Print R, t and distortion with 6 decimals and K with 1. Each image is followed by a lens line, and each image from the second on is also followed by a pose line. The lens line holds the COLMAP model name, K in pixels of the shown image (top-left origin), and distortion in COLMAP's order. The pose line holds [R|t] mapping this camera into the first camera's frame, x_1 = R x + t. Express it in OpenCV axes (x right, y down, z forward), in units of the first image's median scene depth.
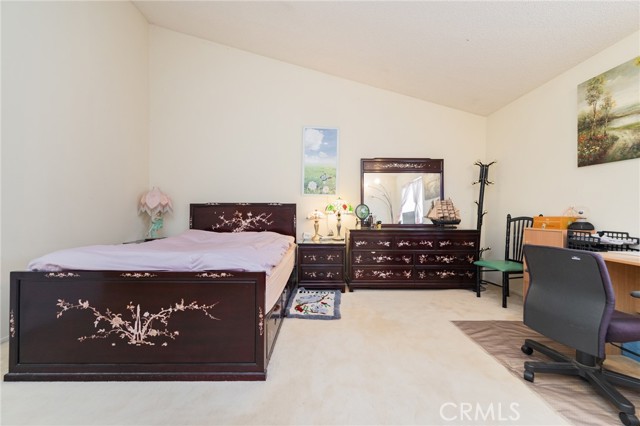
lens RADIAL K [[250.6, 0, 320.0], [0, 250.6, 213.0], [0, 0, 1]] dist [0.015621, -0.004836]
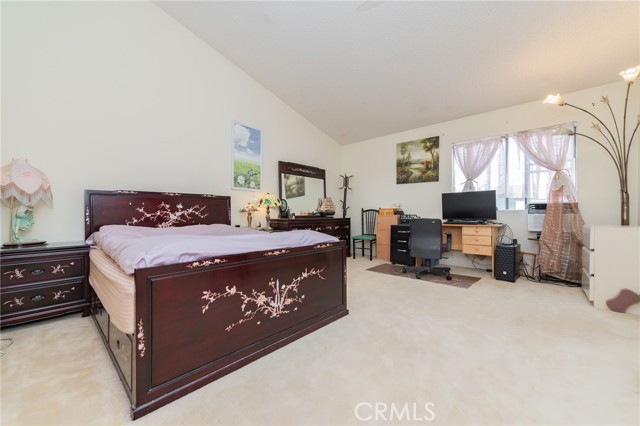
lens RADIAL K [[250.6, 0, 320.0], [0, 250.6, 213.0], [0, 0, 1]] dist [0.015621, -0.004836]
pose [[0.682756, -0.004854, 0.730630, -0.662603], [0.005924, 0.999982, 0.001108, 0.034557], [-0.730623, 0.003572, 0.682772, 0.055882]]
